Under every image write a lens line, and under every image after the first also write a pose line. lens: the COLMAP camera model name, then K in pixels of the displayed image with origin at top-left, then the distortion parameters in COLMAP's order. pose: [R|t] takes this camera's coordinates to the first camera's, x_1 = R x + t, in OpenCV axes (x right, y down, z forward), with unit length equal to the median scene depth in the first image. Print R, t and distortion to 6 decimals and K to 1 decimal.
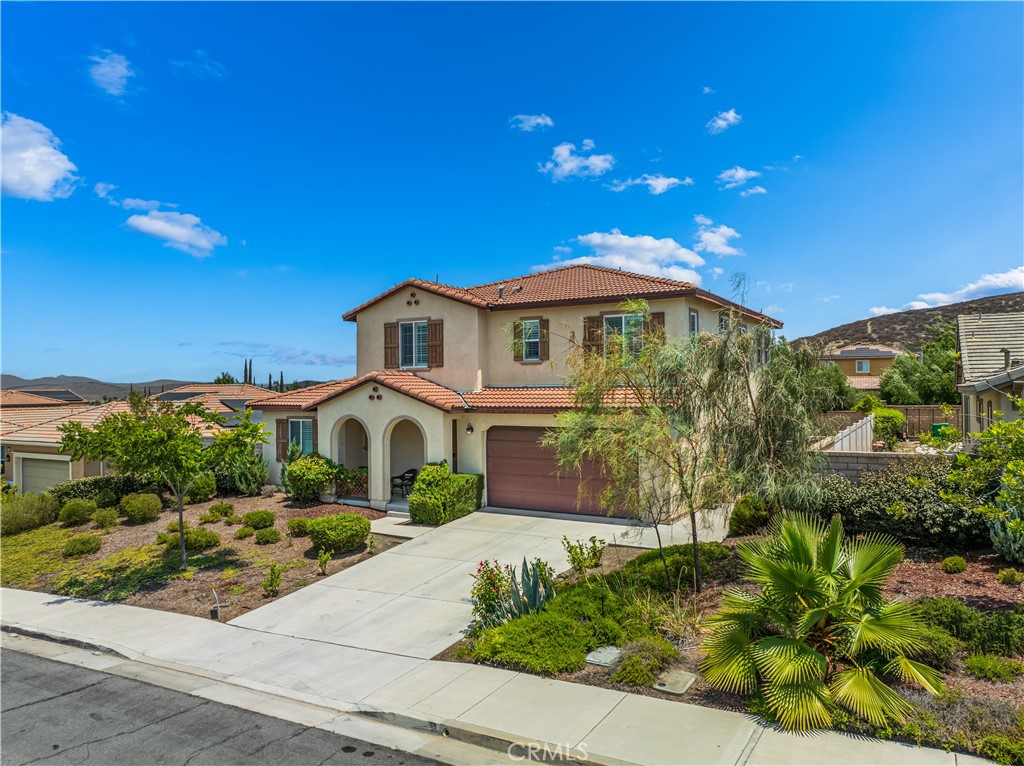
lens RADIAL K [[727.6, 0, 507.5], [0, 727.6, 350.8], [0, 0, 1]] dist [-0.082442, 0.062074]
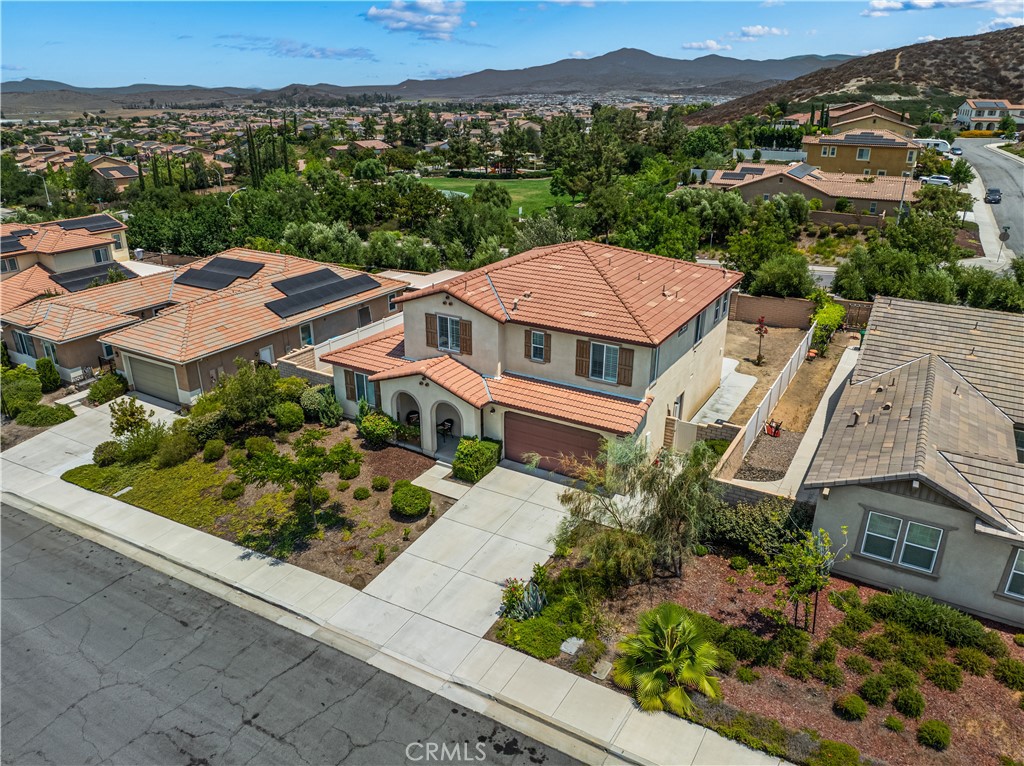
lens RADIAL K [[720.1, 0, 512.0], [0, 720.1, 383.0], [0, 0, 1]] dist [-0.036060, -0.001341]
pose [[0.999901, 0.011523, 0.008123, -0.027665], [-0.013866, 0.907854, 0.419058, -0.557071], [-0.002545, -0.419129, 0.907923, -0.266133]]
